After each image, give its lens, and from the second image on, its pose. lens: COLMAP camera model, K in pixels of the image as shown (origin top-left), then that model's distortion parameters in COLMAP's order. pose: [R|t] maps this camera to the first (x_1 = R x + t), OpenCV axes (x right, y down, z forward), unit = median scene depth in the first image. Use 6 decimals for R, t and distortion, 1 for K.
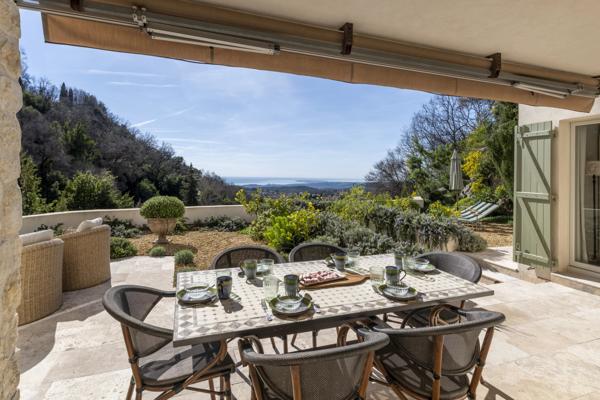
lens RADIAL K [[367.1, 0, 300.0], [0, 367.1, 200.0], [0, 0, 1]] dist [0.002189, 0.000458]
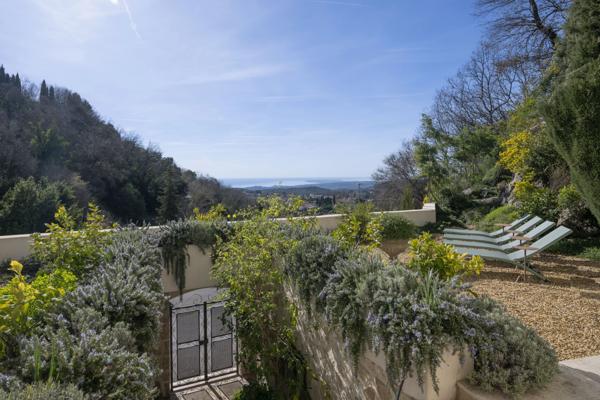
lens RADIAL K [[367.1, 0, 300.0], [0, 367.1, 200.0], [0, 0, 1]] dist [0.002189, 0.000458]
pose [[0.994825, -0.018716, -0.099867, 0.104185], [0.018927, 0.999820, 0.001165, -0.014400], [0.099827, -0.003049, 0.995000, 0.215850]]
